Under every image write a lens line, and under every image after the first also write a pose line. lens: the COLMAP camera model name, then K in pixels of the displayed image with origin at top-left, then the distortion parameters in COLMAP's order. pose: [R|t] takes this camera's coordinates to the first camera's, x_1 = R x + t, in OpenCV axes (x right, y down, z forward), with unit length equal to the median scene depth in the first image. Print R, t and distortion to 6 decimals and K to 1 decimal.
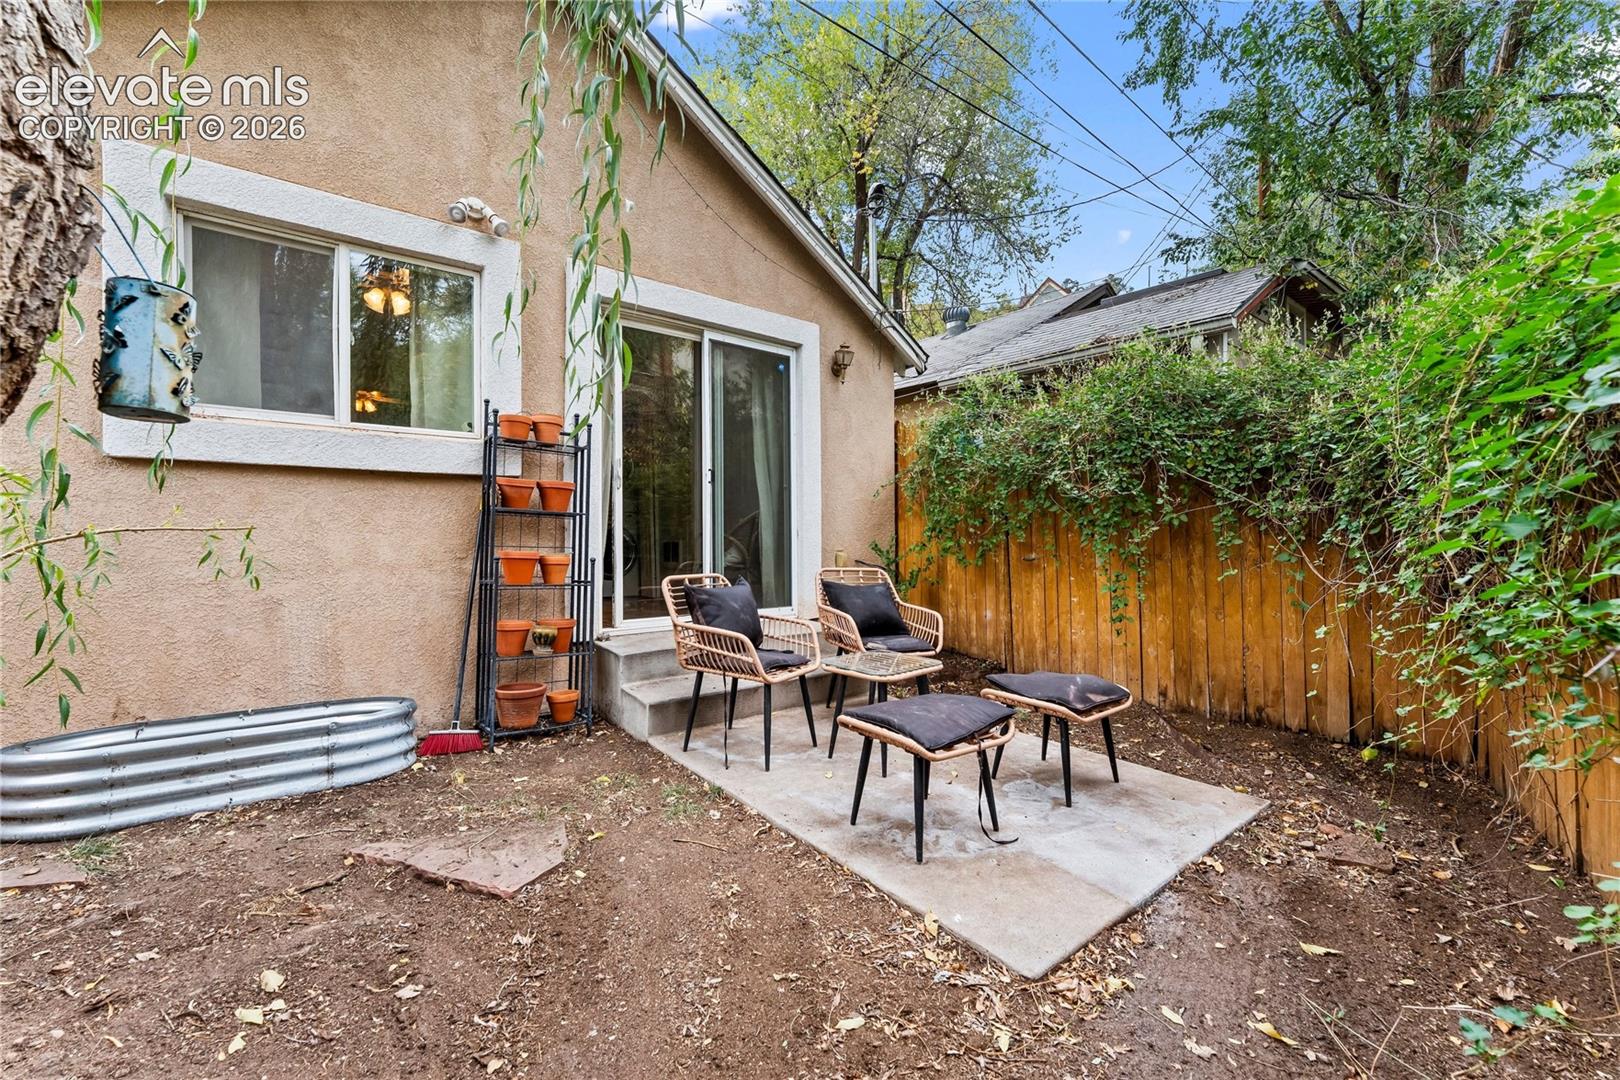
lens RADIAL K [[644.2, 0, 802.2], [0, 644.2, 544.3], [0, 0, 1]] dist [-0.000395, -0.000204]
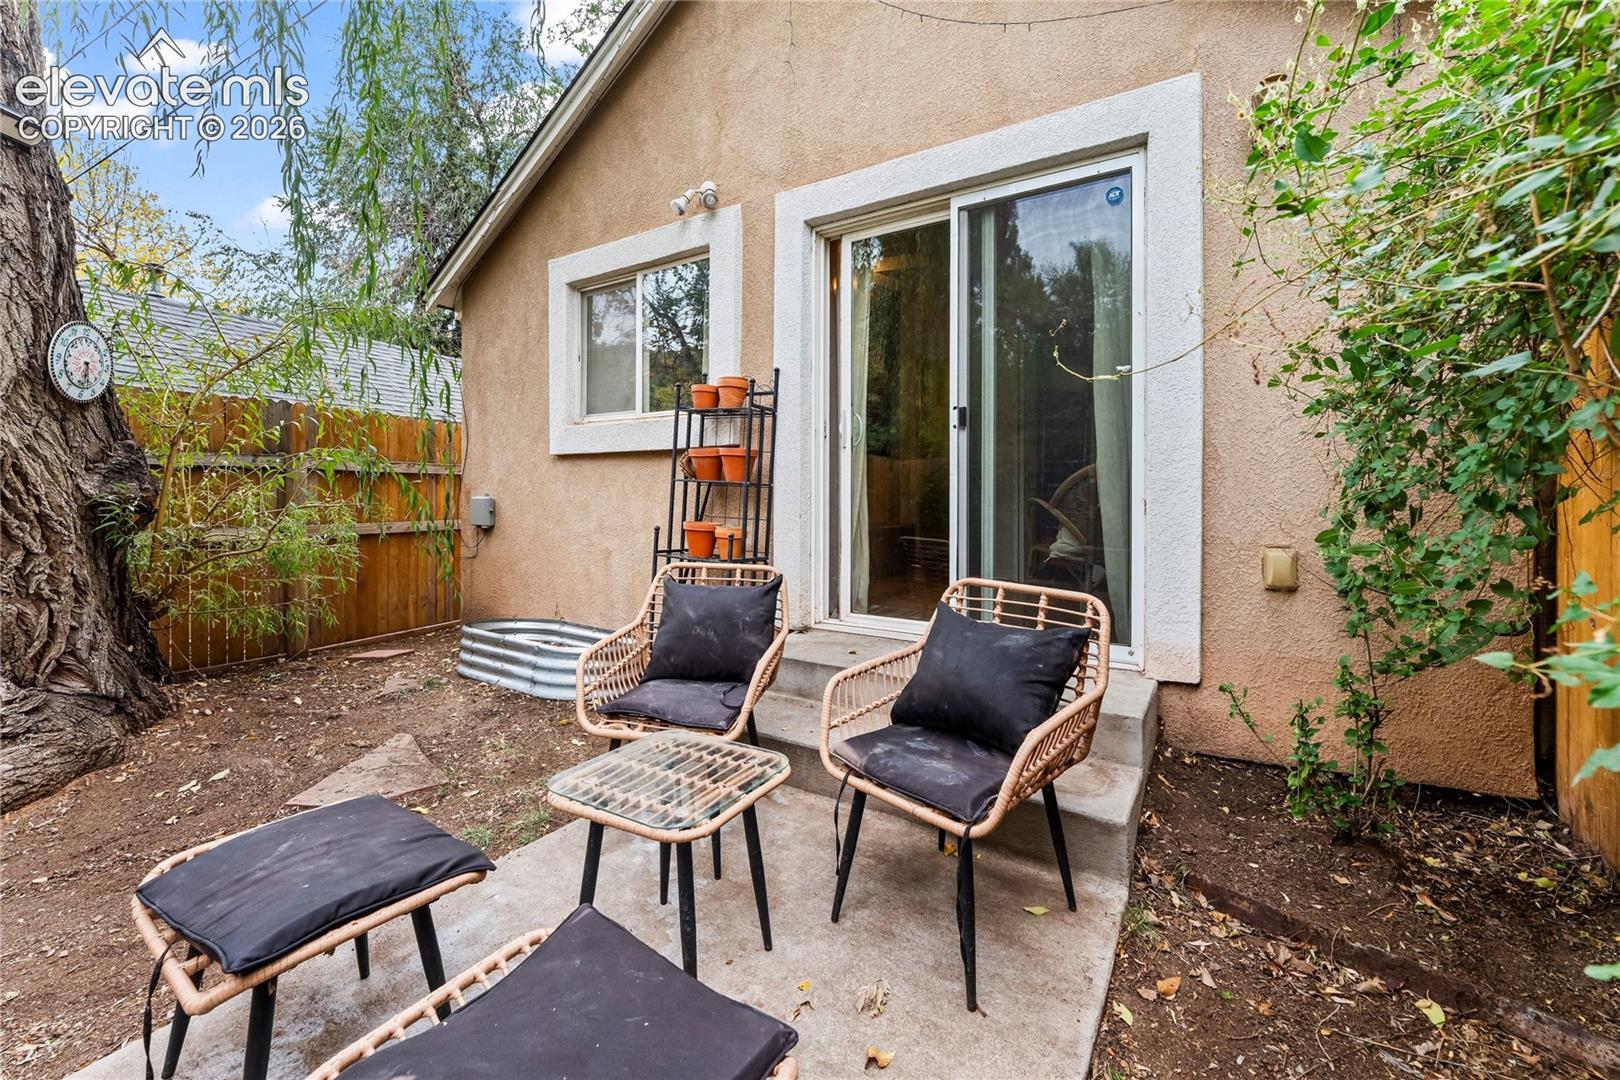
lens RADIAL K [[668.3, 0, 807.6], [0, 668.3, 495.3], [0, 0, 1]] dist [0.000026, -0.000065]
pose [[0.323851, 0.002310, -0.946105, 0.579164], [-0.014805, 0.999887, -0.002627, -0.029941], [0.945992, 0.014858, 0.323849, 0.826061]]
